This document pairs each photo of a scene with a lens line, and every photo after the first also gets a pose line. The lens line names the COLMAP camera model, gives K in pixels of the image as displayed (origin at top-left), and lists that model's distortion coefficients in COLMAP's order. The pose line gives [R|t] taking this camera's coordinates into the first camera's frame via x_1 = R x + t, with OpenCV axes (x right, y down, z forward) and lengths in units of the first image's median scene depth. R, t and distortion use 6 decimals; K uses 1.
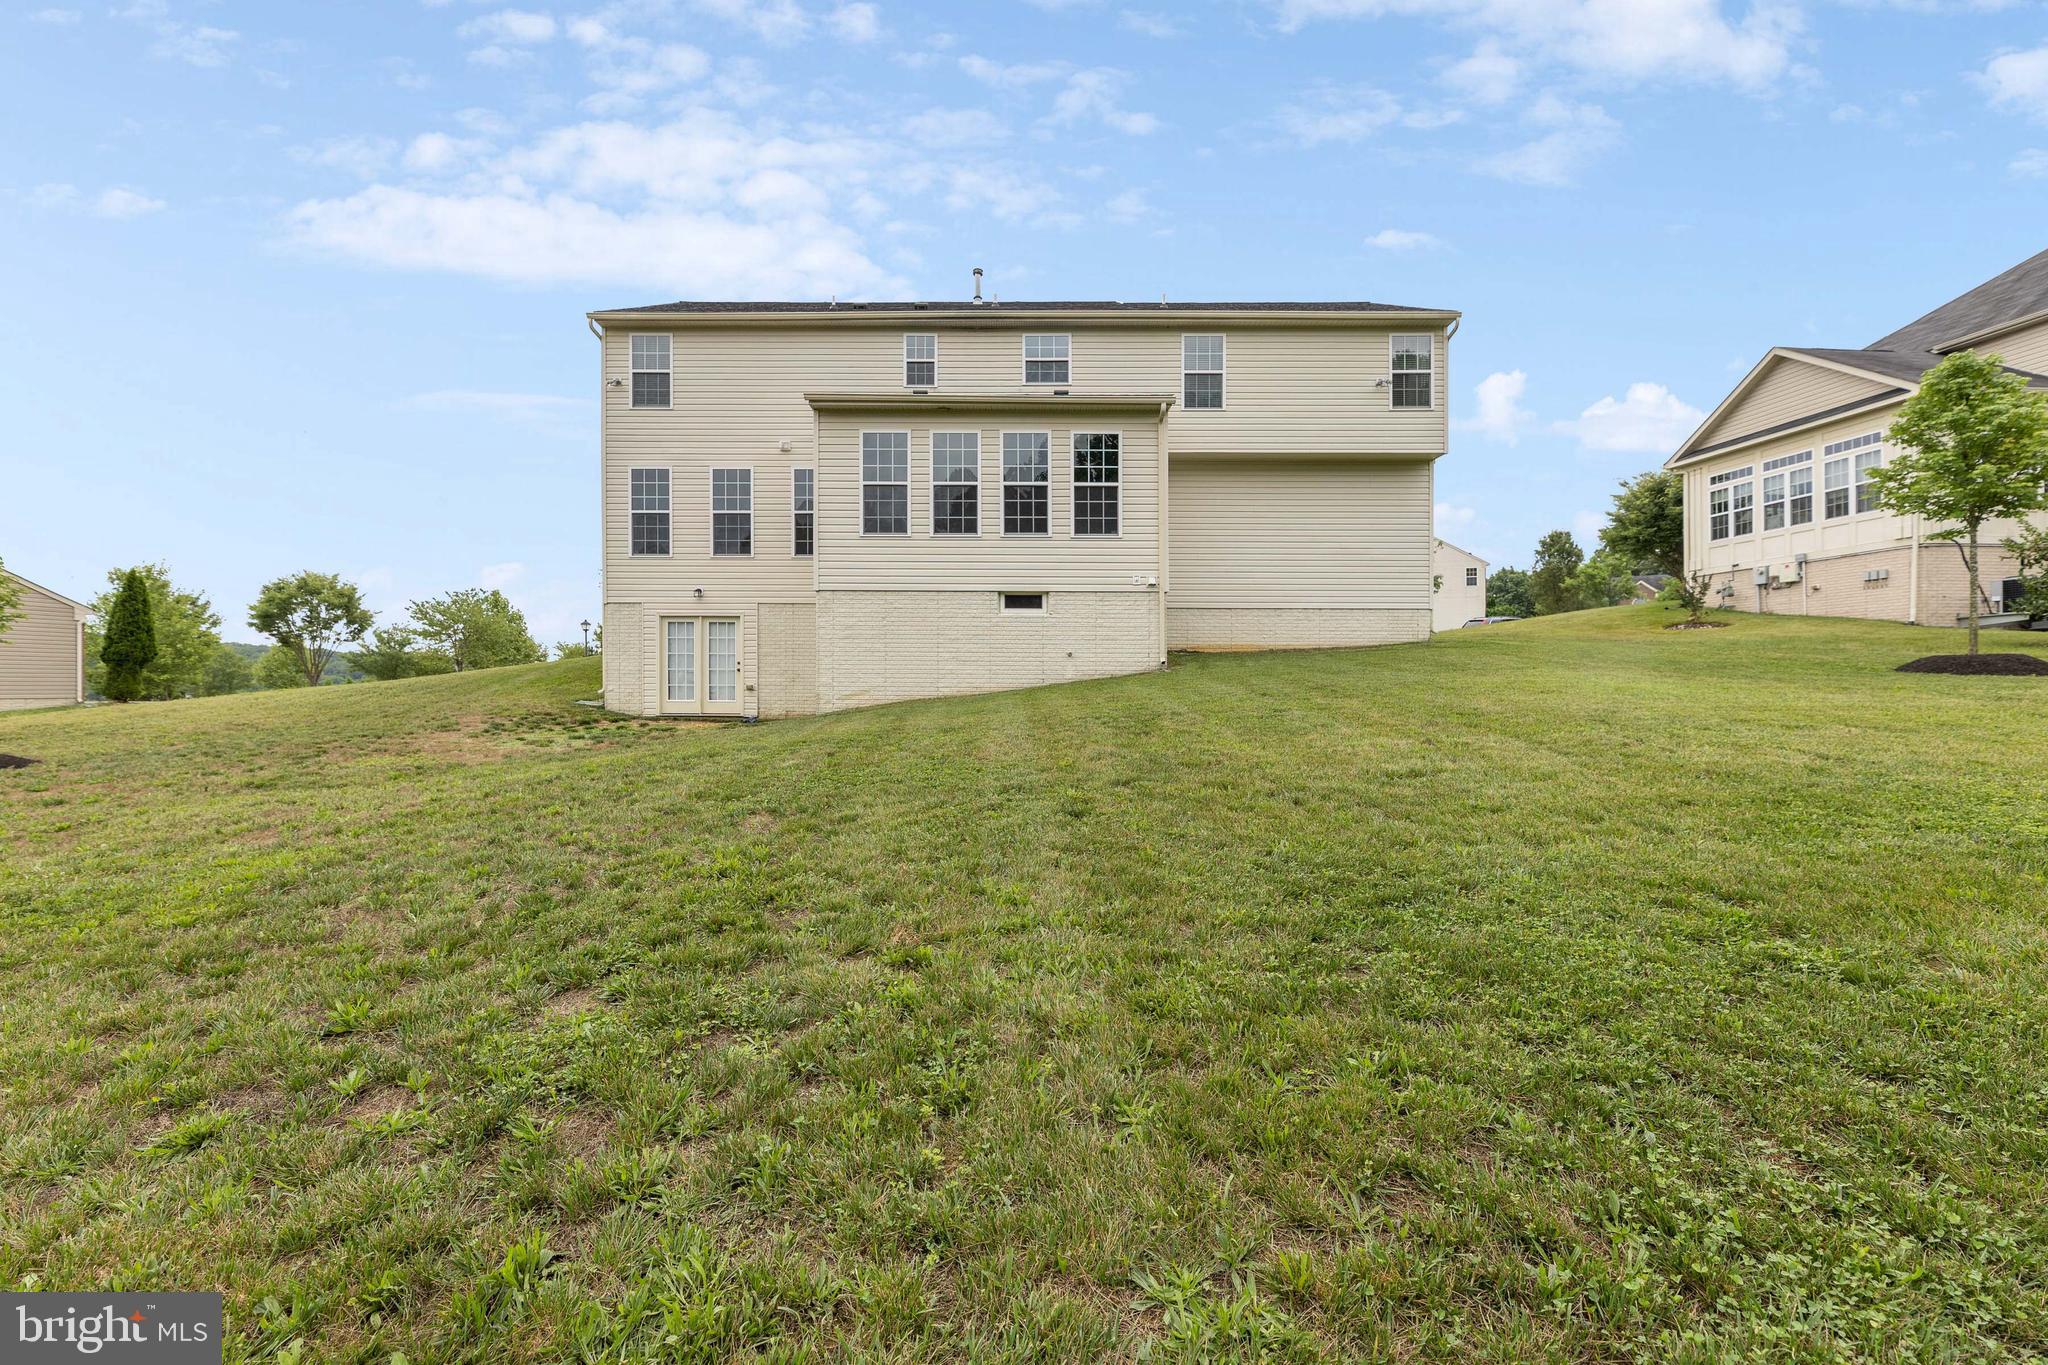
lens RADIAL K [[849.1, 0, 1011.4], [0, 849.1, 662.1], [0, 0, 1]] dist [0.003686, 0.000245]
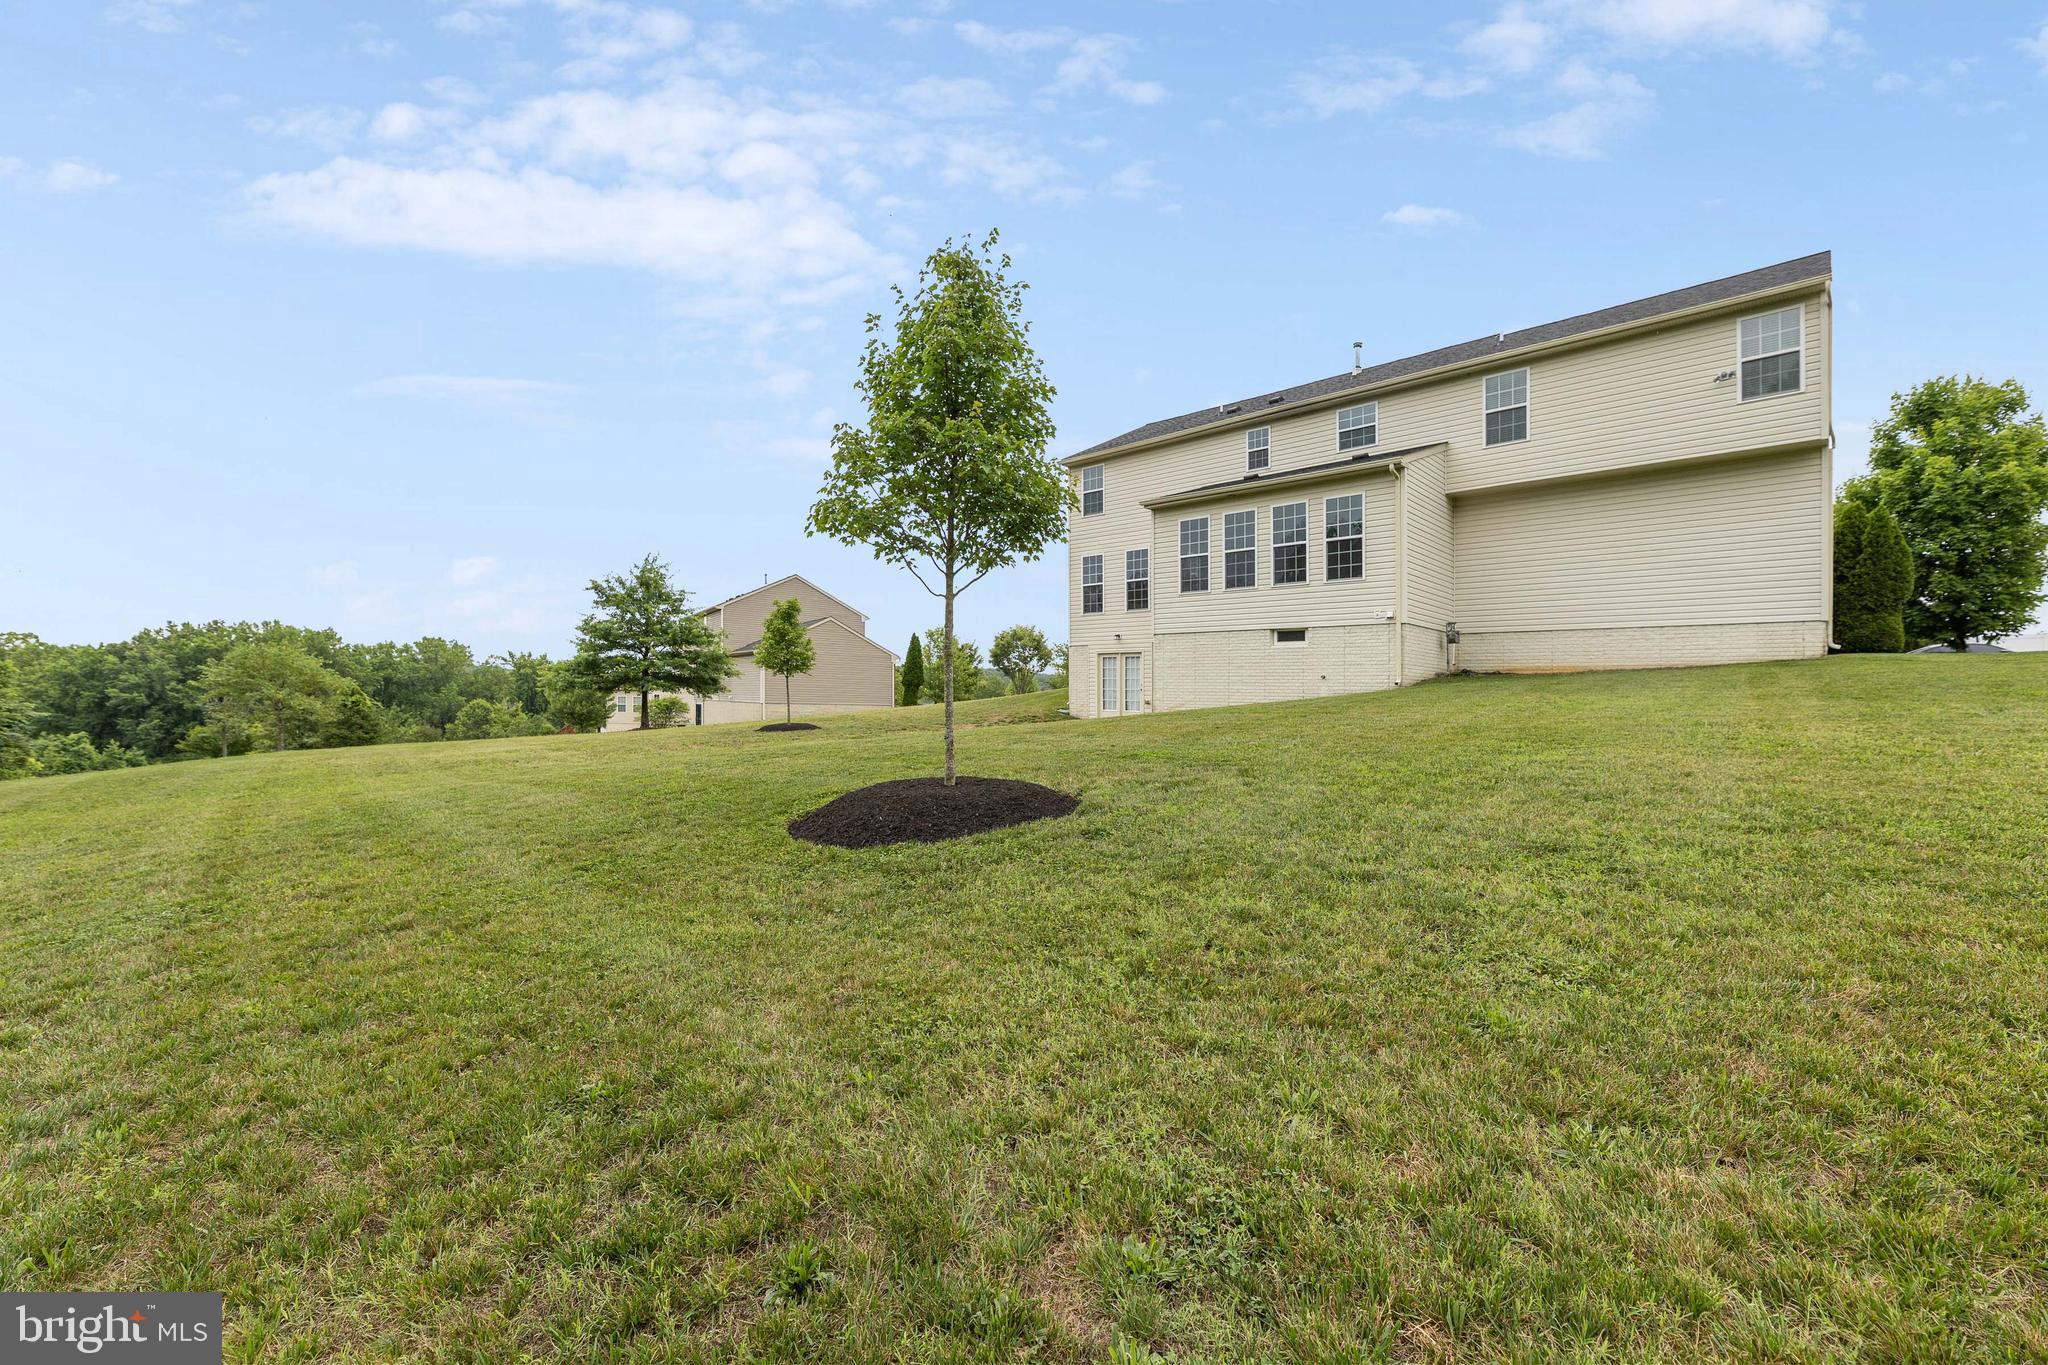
lens RADIAL K [[849.1, 0, 1041.9], [0, 849.1, 688.8], [0, 0, 1]] dist [0.003686, 0.000245]
pose [[0.735571, 0.002151, -0.677445, 0.536621], [-0.001005, 0.999997, 0.002084, 0.005218], [0.677447, -0.000852, 0.735571, -0.171884]]
